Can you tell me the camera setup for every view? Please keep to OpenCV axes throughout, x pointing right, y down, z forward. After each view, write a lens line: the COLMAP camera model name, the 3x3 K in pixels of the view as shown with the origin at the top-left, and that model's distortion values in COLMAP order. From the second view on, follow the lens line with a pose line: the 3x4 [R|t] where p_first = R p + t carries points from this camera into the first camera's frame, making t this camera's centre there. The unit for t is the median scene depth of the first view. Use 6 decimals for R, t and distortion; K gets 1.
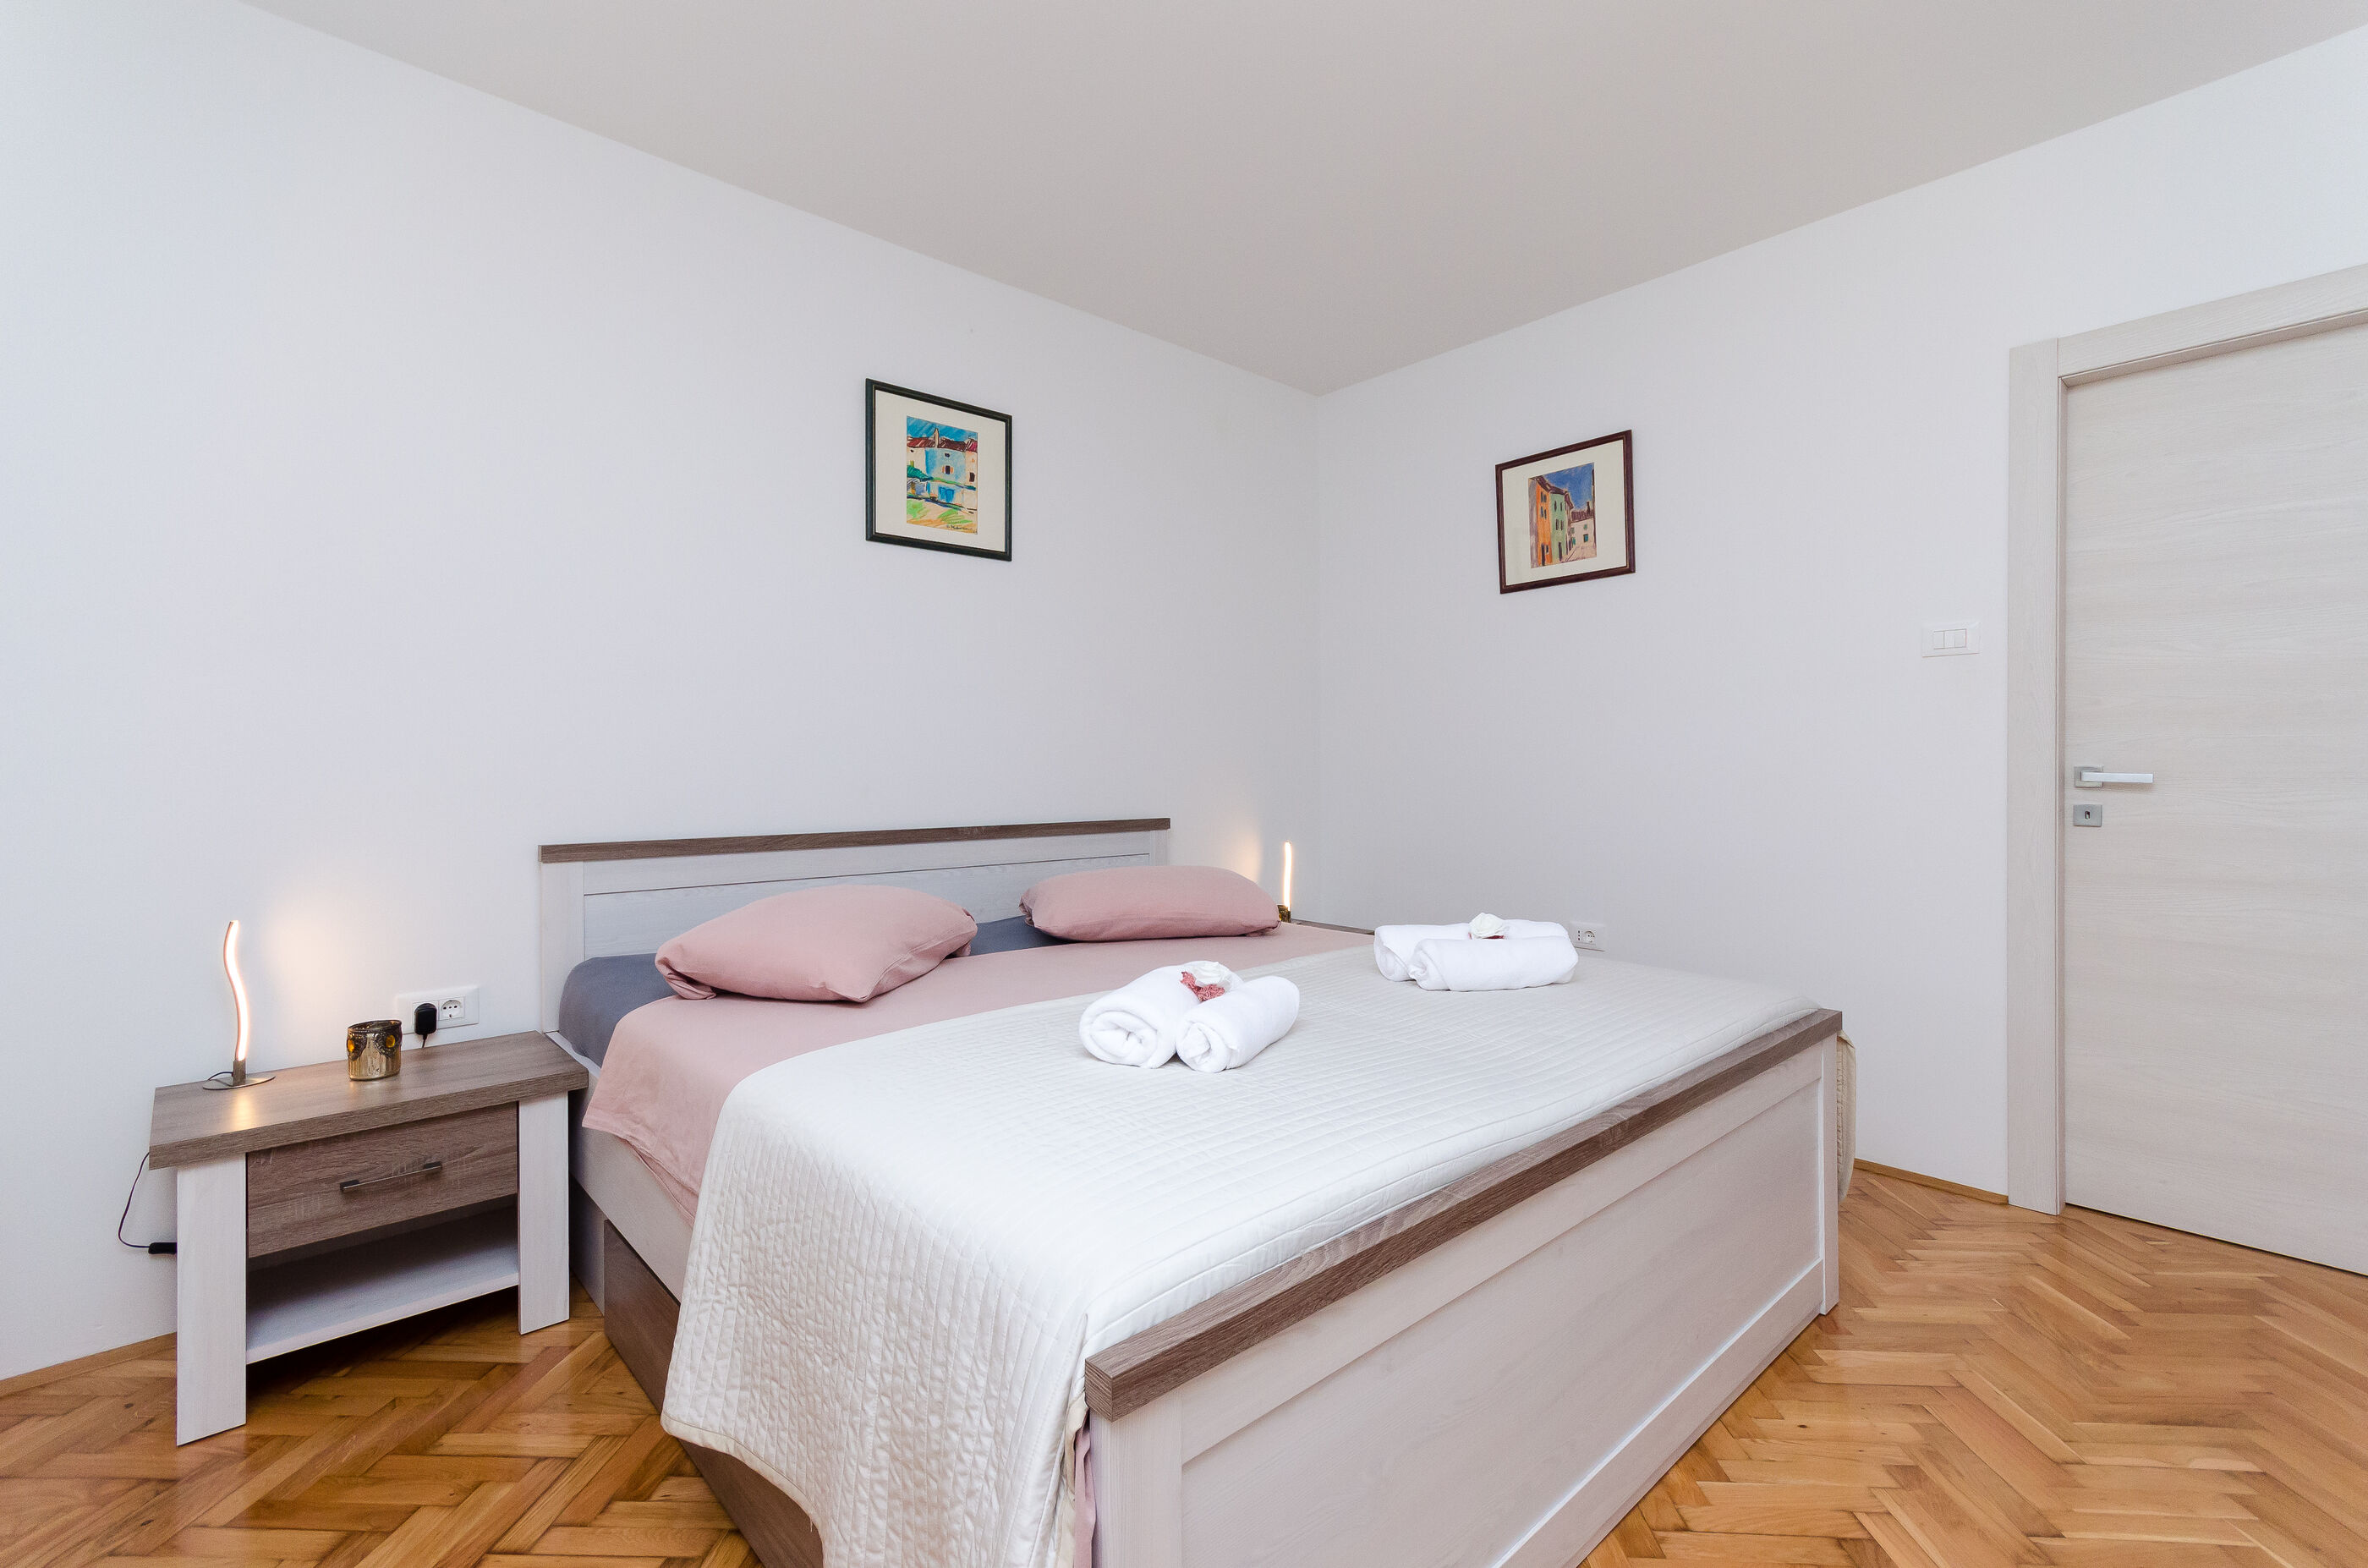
lens RADIAL K [[1051.4, 0, 1214.5], [0, 1051.4, 782.5], [0, 0, 1]] dist [0.003744, 0.000800]
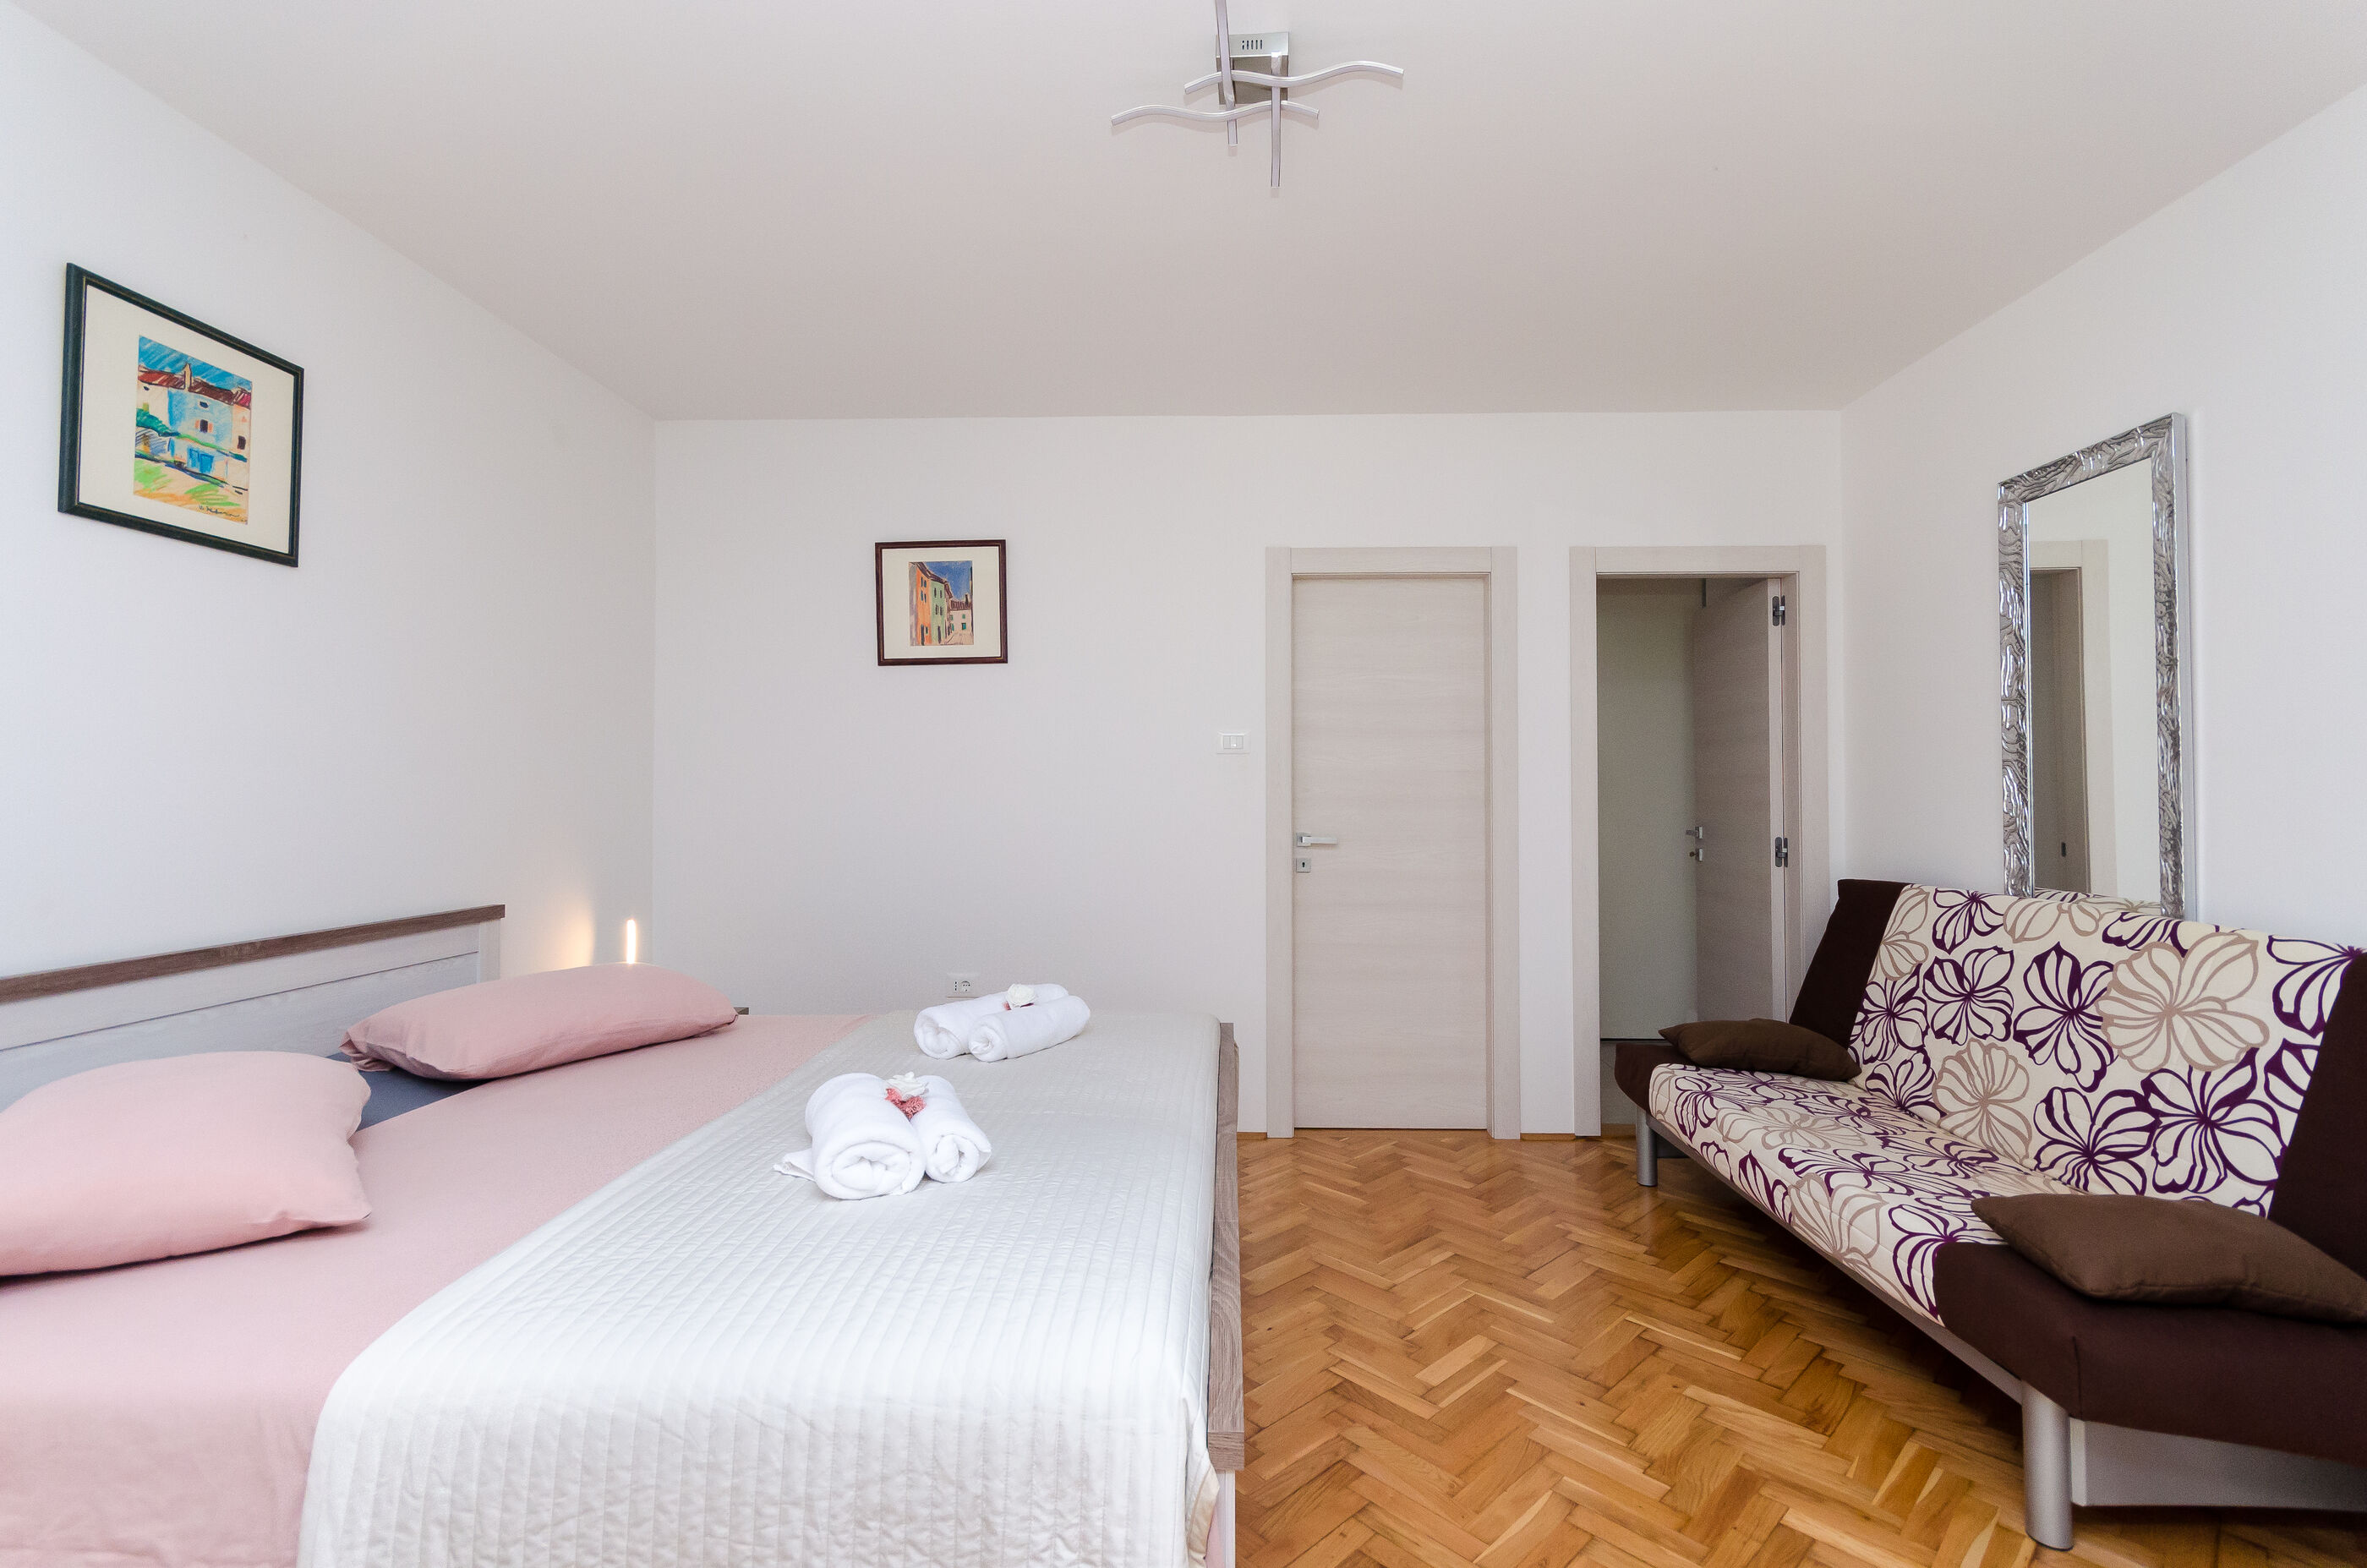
lens RADIAL K [[1043.9, 0, 1224.7], [0, 1043.9, 782.5], [0, 0, 1]] dist [0.002762, 0.000446]
pose [[0.686064, 0.013496, 0.727416, -0.297723], [0.003669, 0.999751, -0.022009, -0.047987], [-0.727532, 0.017769, 0.685844, 0.050980]]
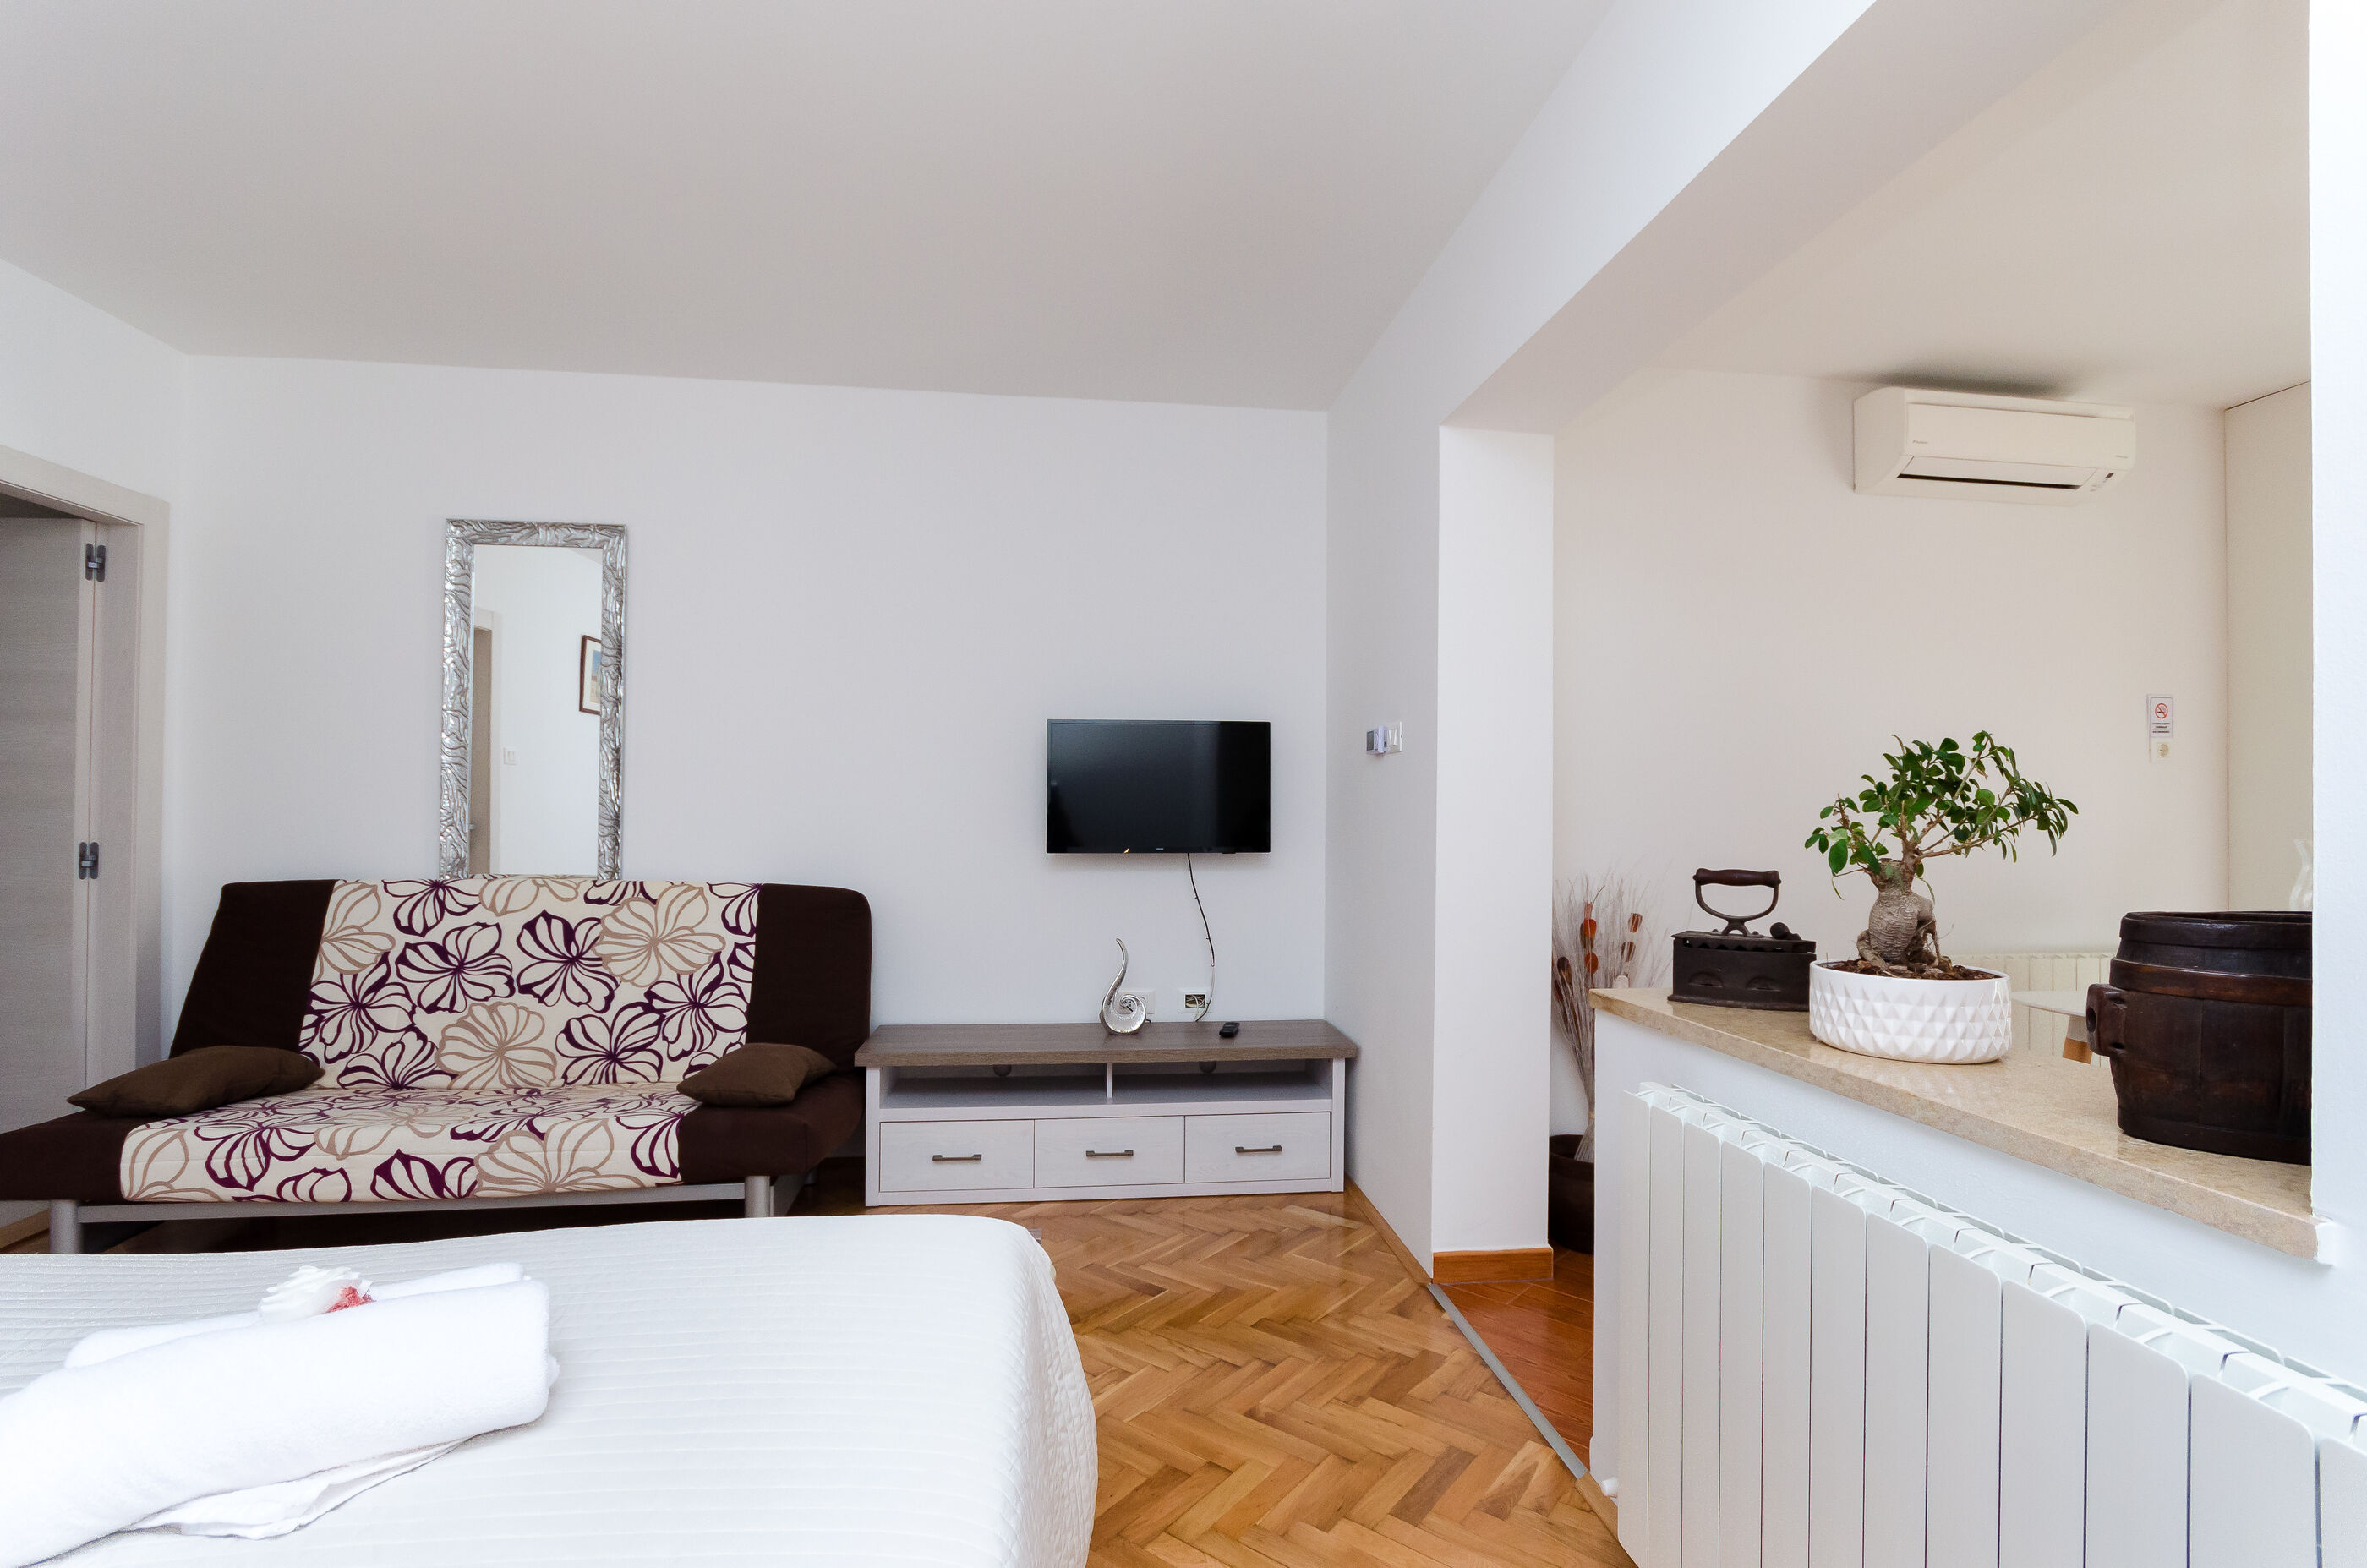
lens RADIAL K [[1095.3, 0, 1183.5], [0, 1095.3, 784.0], [0, 0, 1]] dist [-0.010282, 0.000028]
pose [[-0.806037, 0.014107, 0.591697, -0.409141], [0.002656, 0.999792, -0.020220, -0.039146], [-0.591859, -0.014727, -0.805907, 0.660717]]
